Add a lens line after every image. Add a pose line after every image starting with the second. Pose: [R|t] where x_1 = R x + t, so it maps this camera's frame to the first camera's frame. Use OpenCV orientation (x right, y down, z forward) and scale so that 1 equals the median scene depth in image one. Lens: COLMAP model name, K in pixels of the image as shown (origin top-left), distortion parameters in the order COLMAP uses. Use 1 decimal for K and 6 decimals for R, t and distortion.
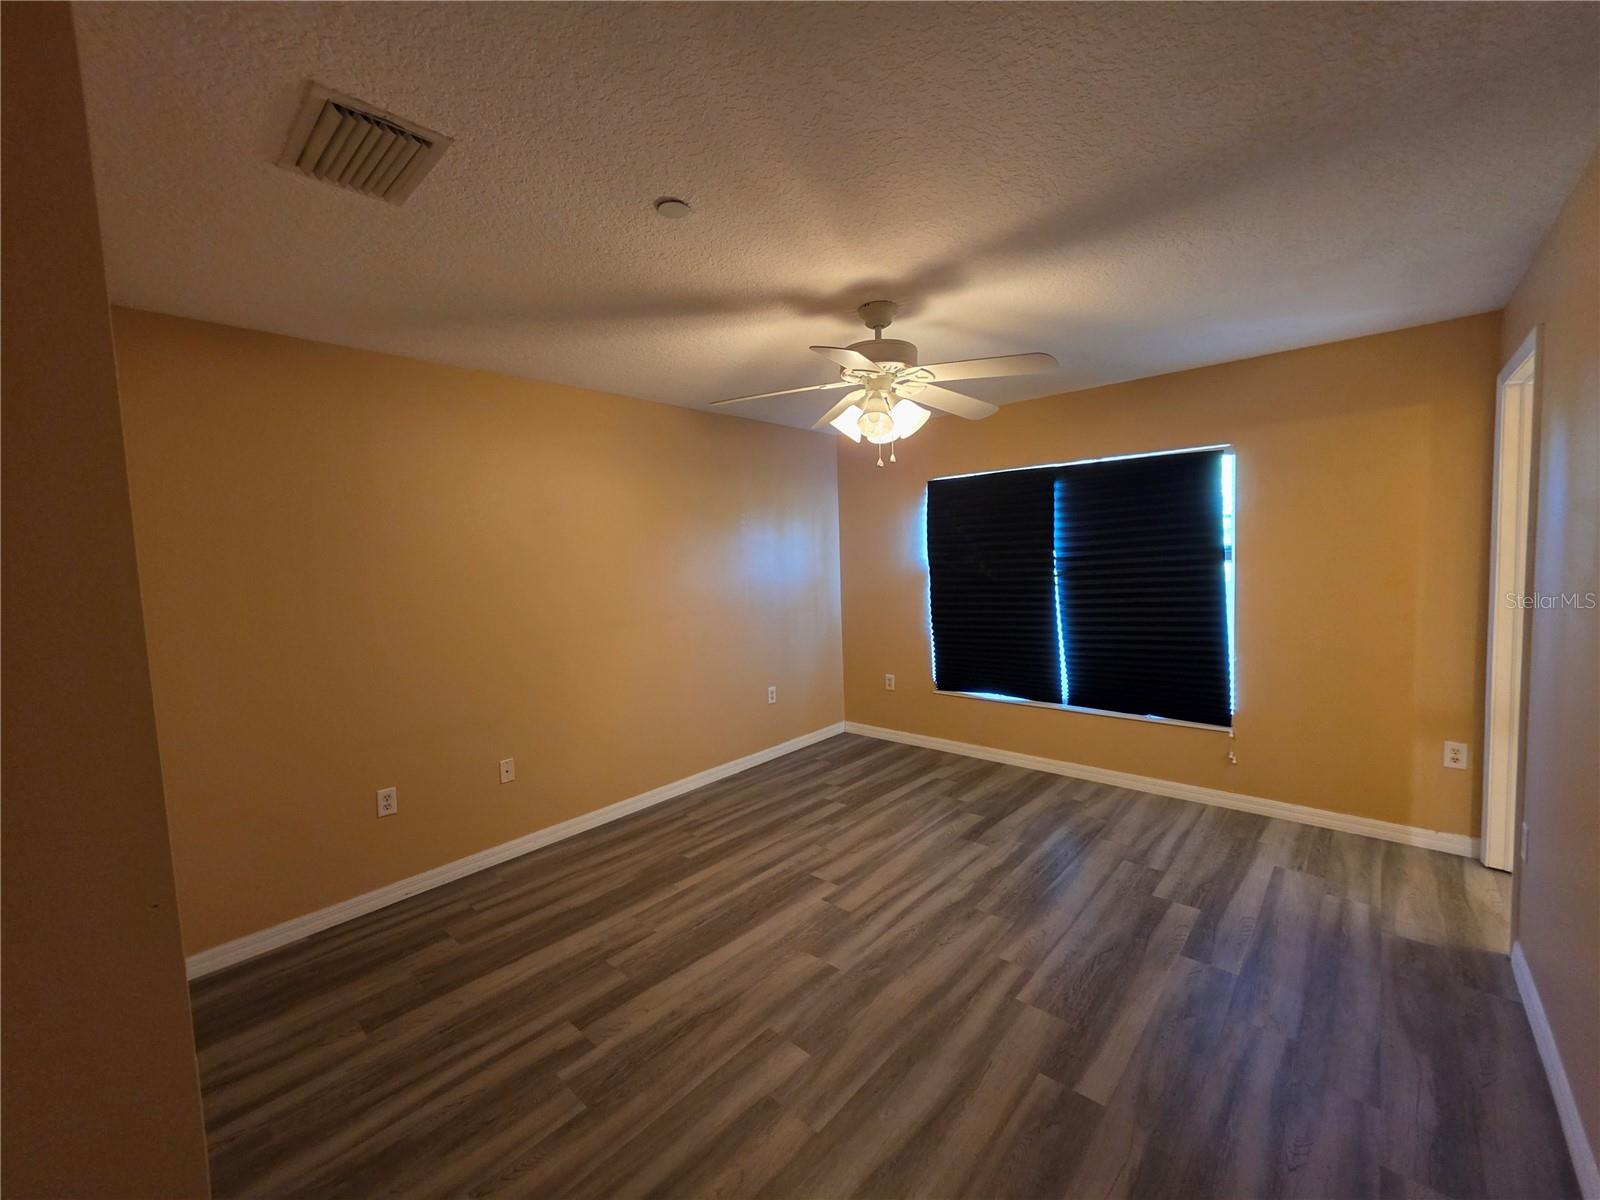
lens RADIAL K [[641.2, 0, 783.5], [0, 641.2, 597.7], [0, 0, 1]] dist [0.001289, 0.000154]
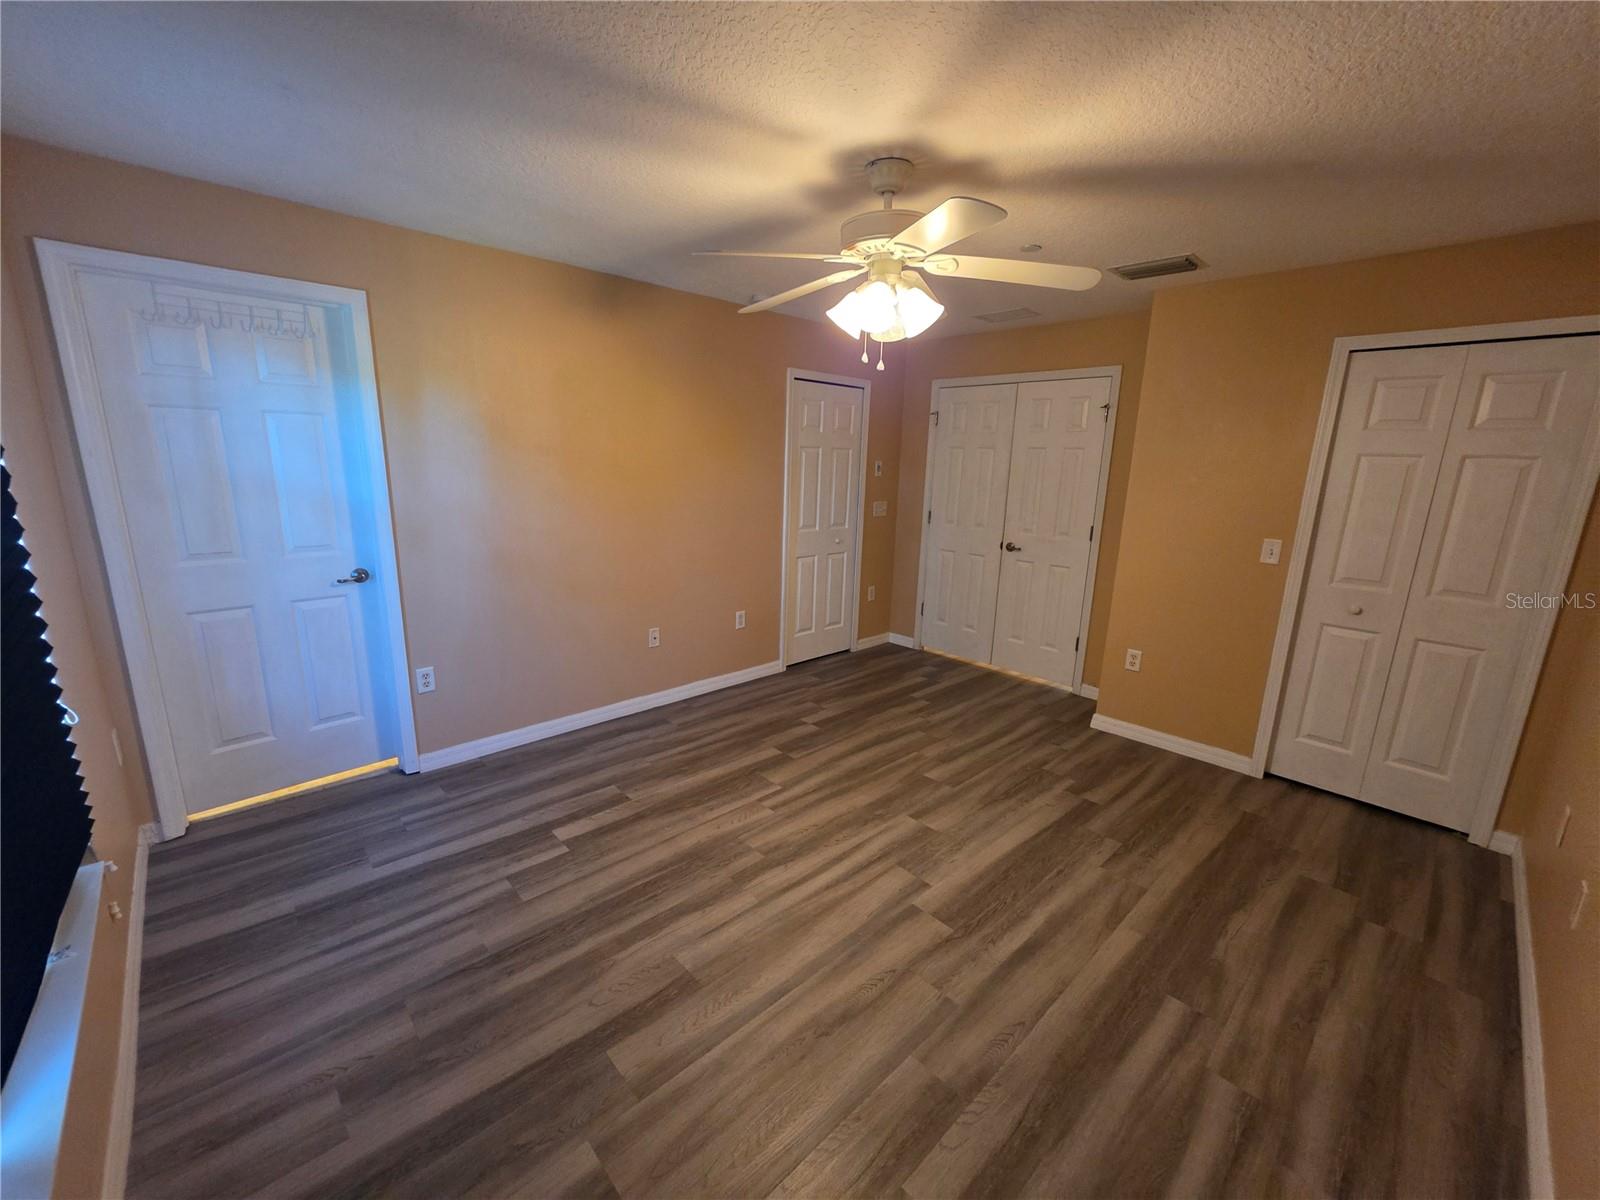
lens RADIAL K [[641.2, 0, 783.5], [0, 641.2, 597.7], [0, 0, 1]] dist [0.001289, 0.000154]
pose [[-0.996859, -0.005603, 0.078993, 0.196084], [0.017101, 0.958728, 0.283810, -0.147020], [-0.077323, 0.284270, -0.955621, 1.775217]]
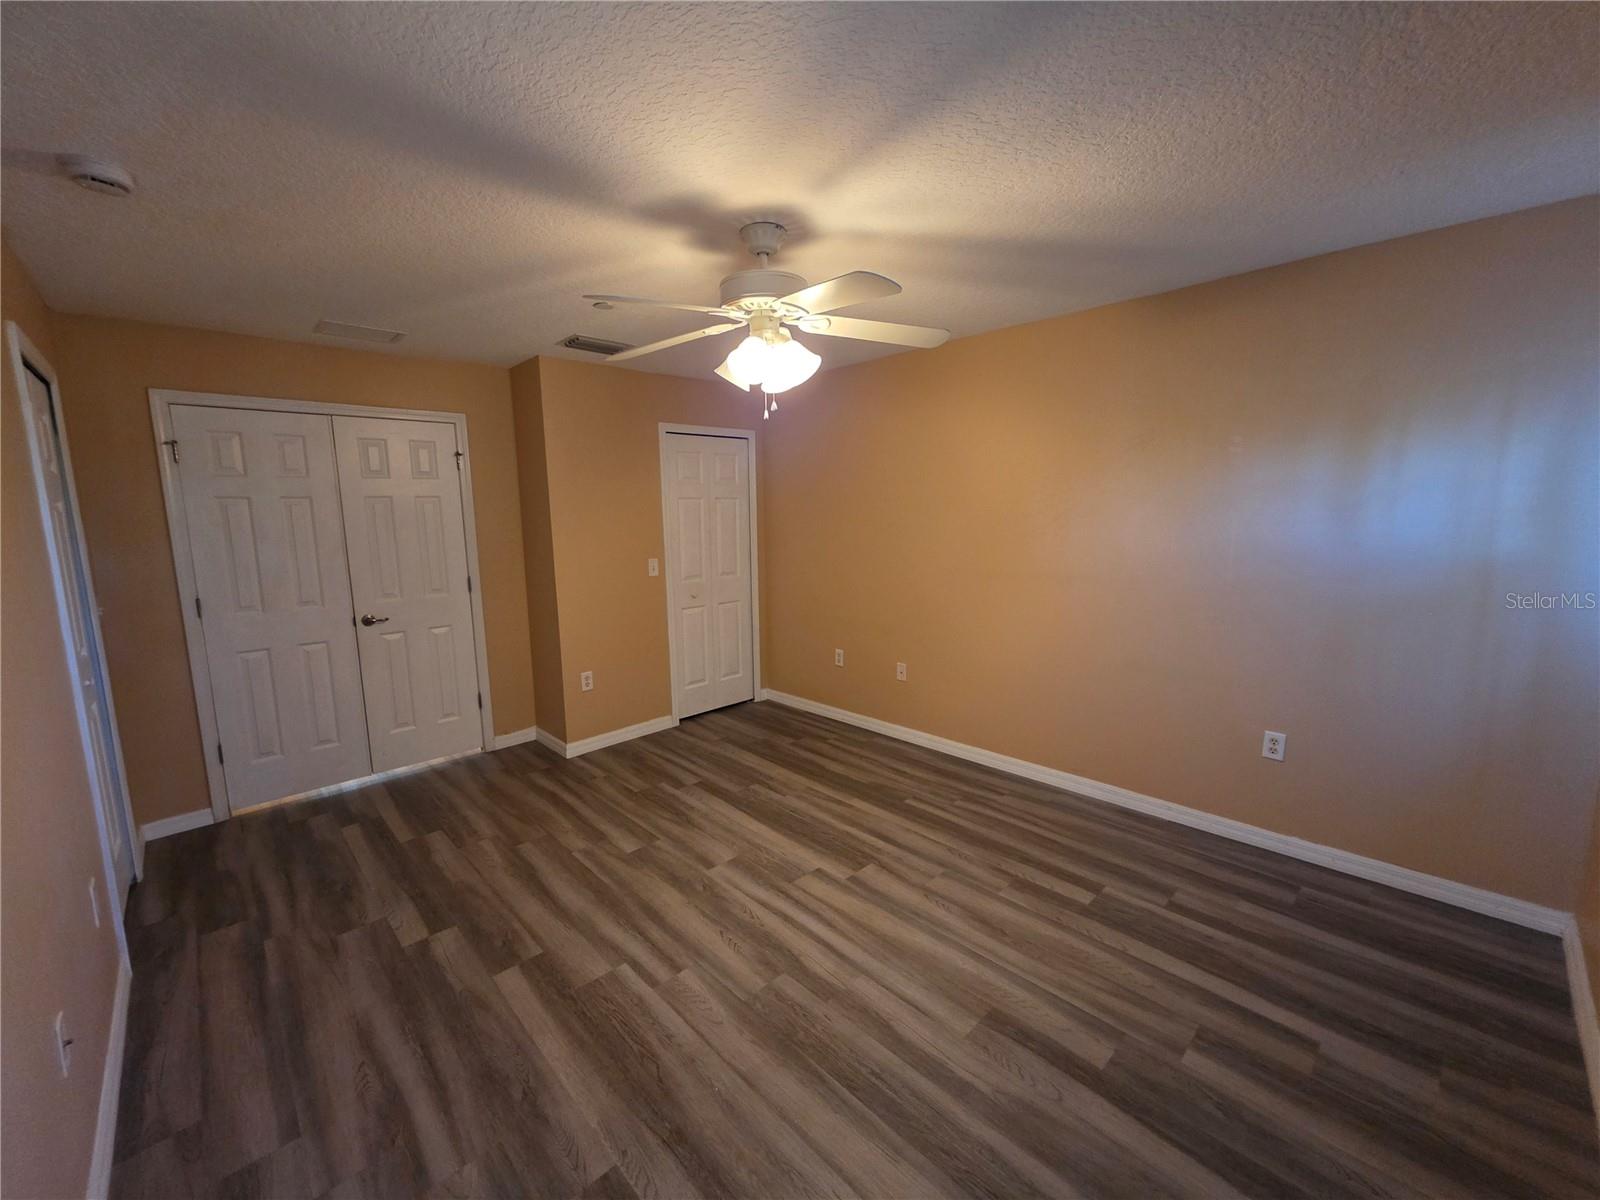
lens RADIAL K [[641.2, 0, 783.5], [0, 641.2, 597.7], [0, 0, 1]] dist [0.001289, 0.000154]
pose [[-0.072421, 0.174888, -0.981921, 0.984379], [-0.047131, 0.982807, 0.178521, -0.111316], [0.996260, 0.059207, -0.062933, 1.013417]]
